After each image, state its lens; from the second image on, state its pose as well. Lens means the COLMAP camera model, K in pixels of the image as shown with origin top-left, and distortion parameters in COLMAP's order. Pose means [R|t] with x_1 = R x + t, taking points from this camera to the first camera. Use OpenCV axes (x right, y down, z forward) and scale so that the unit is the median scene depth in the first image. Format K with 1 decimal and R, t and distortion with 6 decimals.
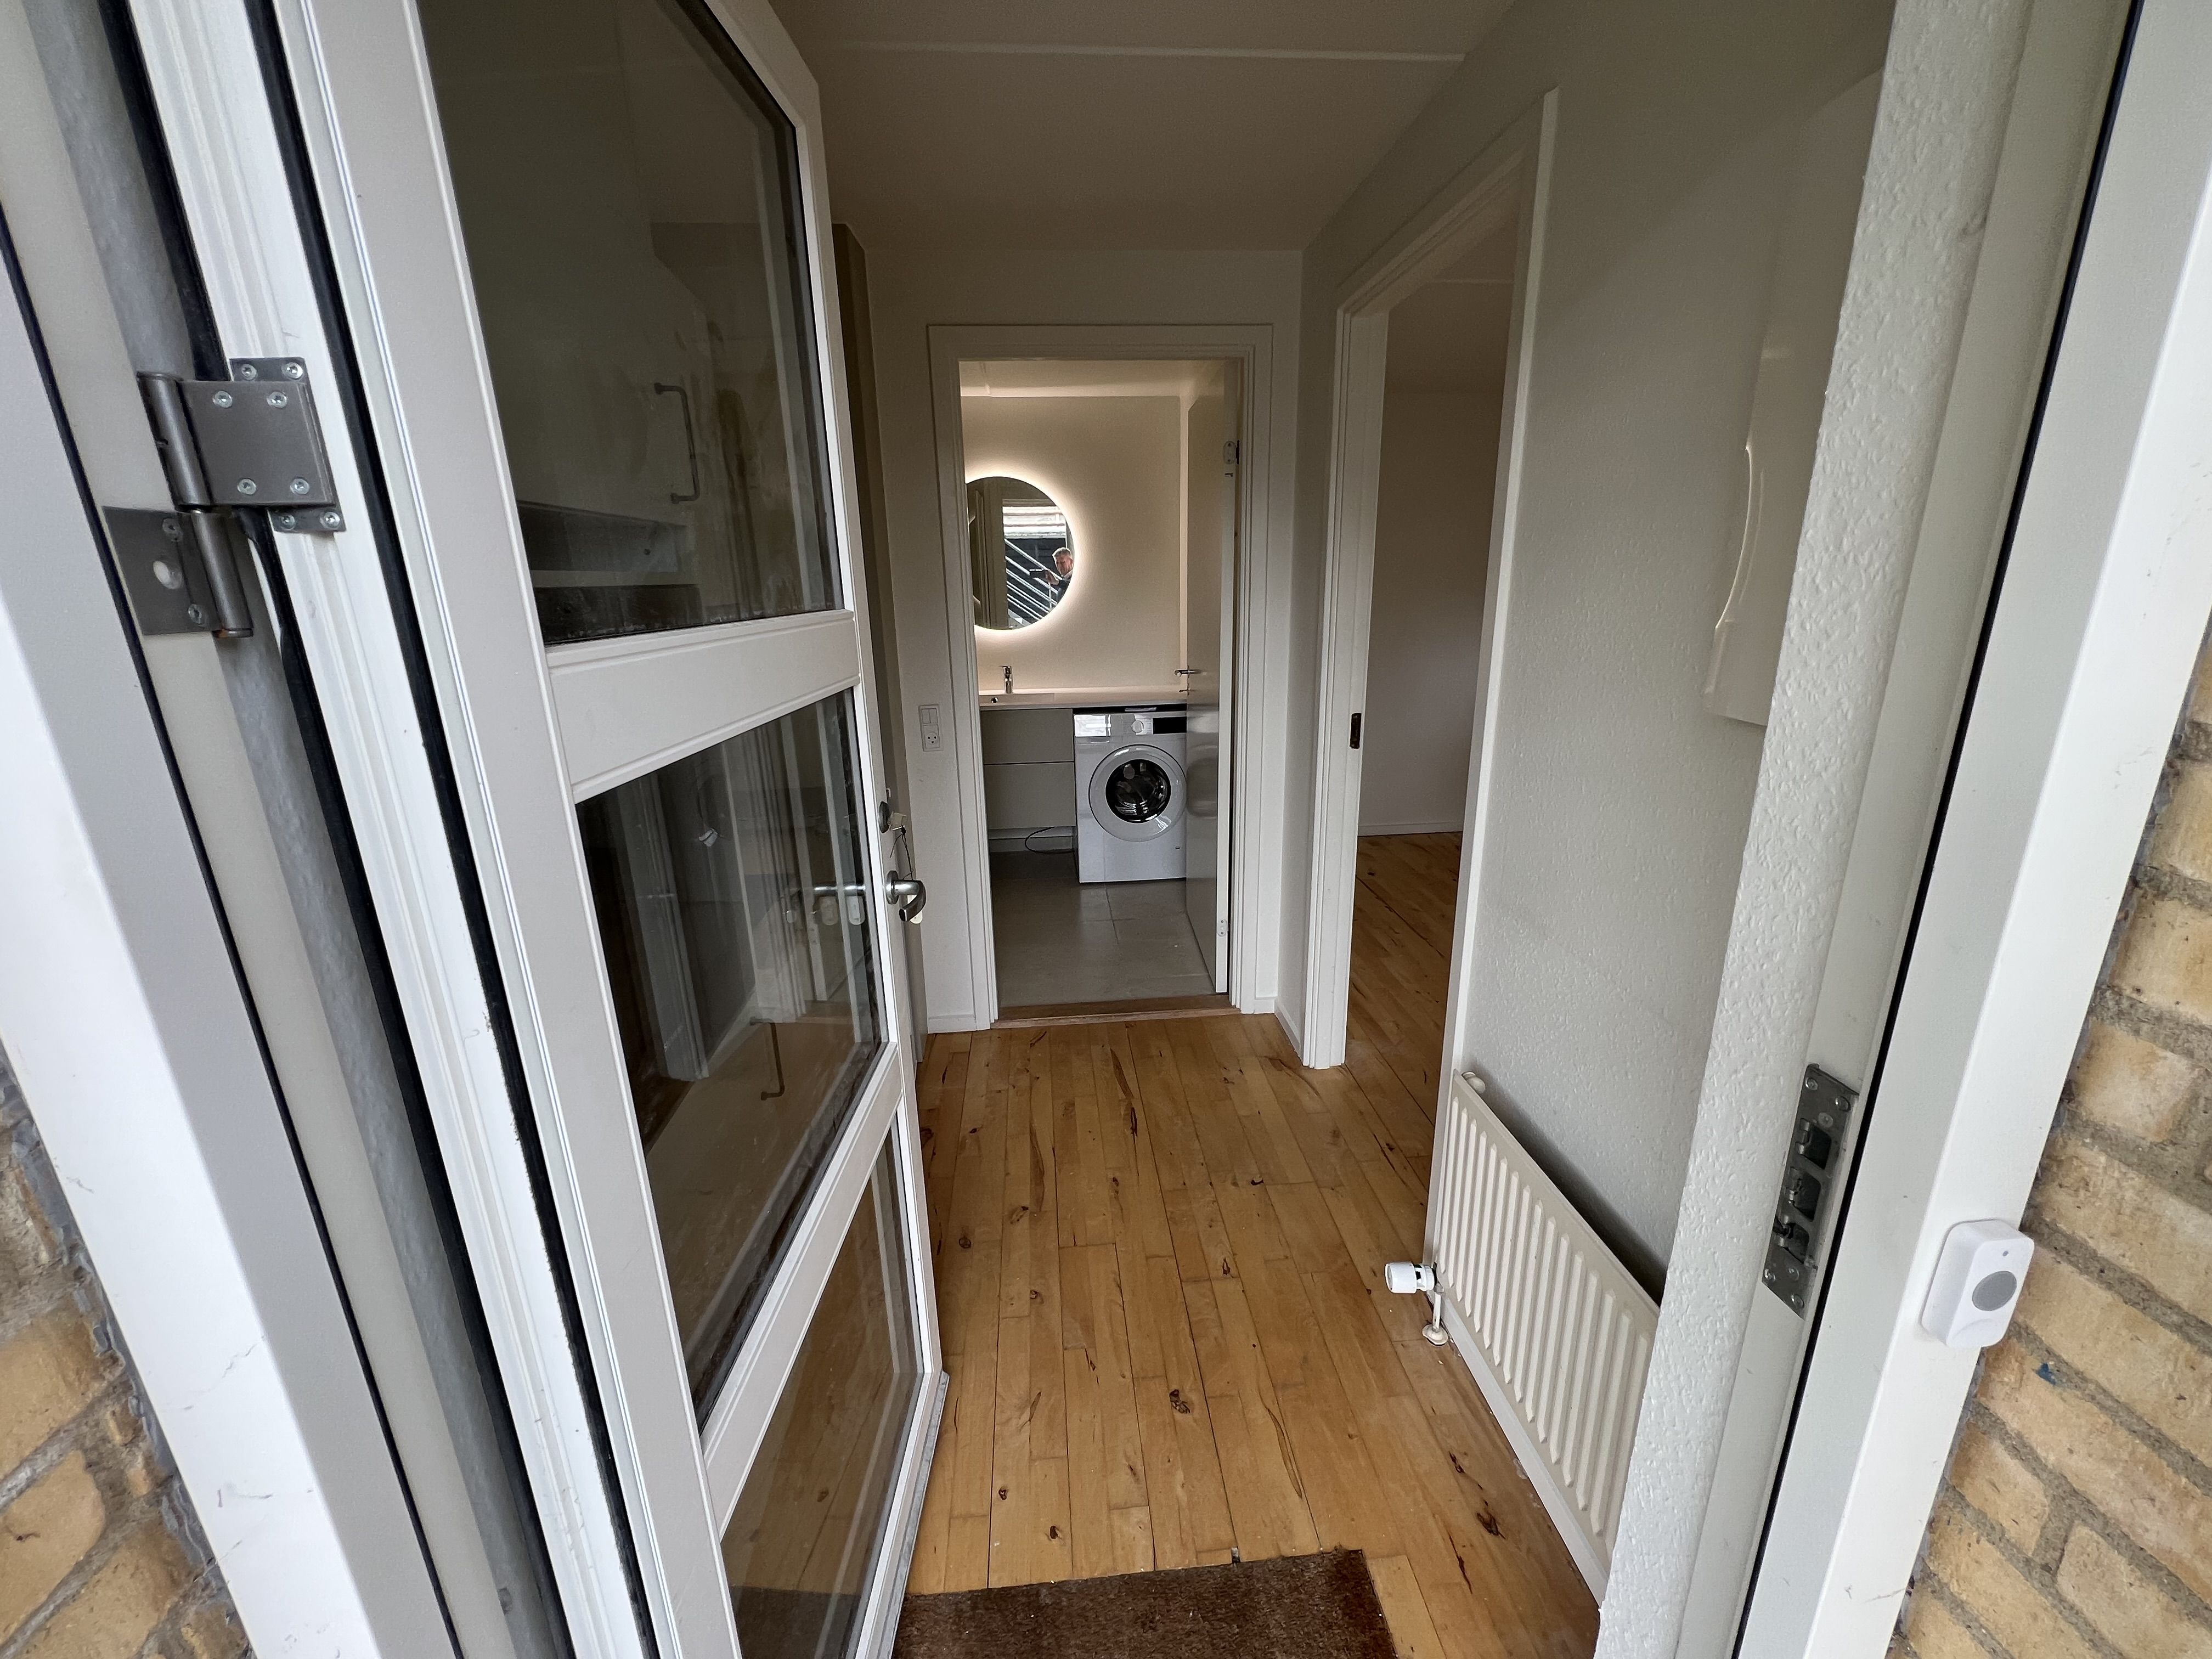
lens RADIAL K [[880.9, 0, 1107.4], [0, 880.9, 823.9], [0, 0, 1]] dist [-0.001706, 0.000029]
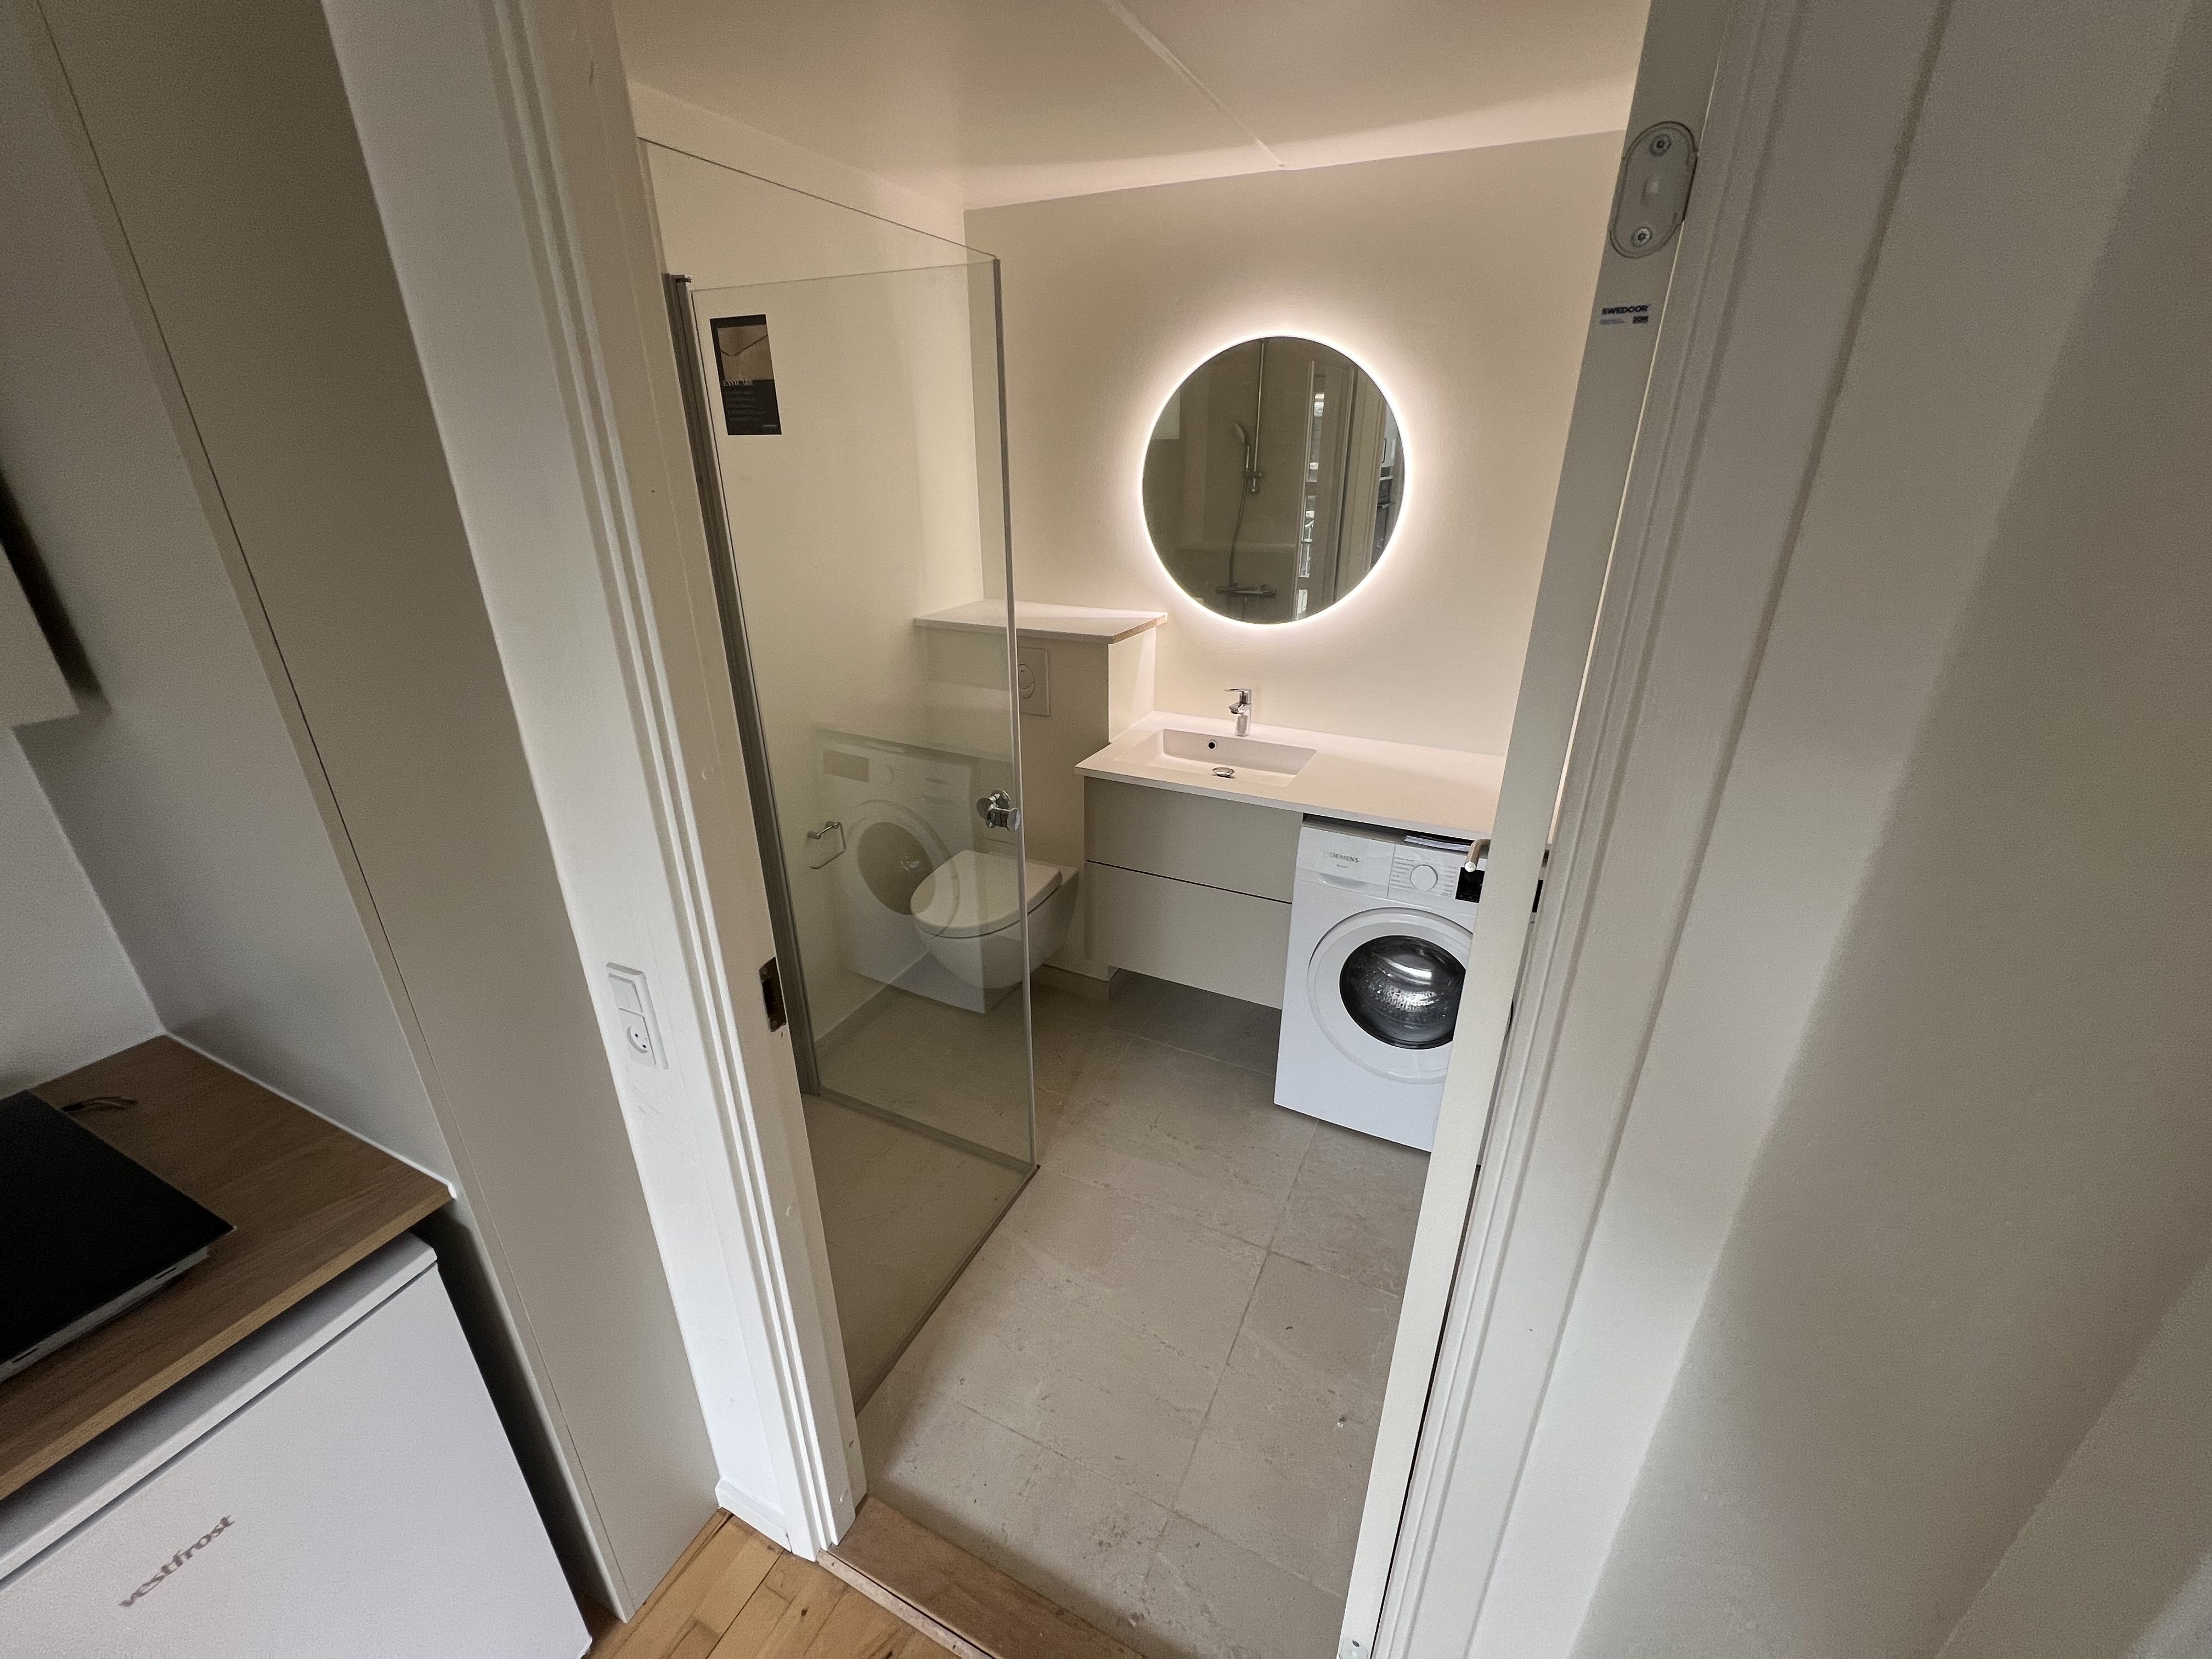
lens RADIAL K [[880.9, 0, 1116.9], [0, 880.9, 821.0], [0, 0, 1]] dist [-0.001706, 0.000029]
pose [[0.866537, 0.210898, -0.452367, 0.206709], [-0.154185, 0.975122, 0.159262, -0.378265], [0.474701, -0.068259, 0.877496, 0.953818]]
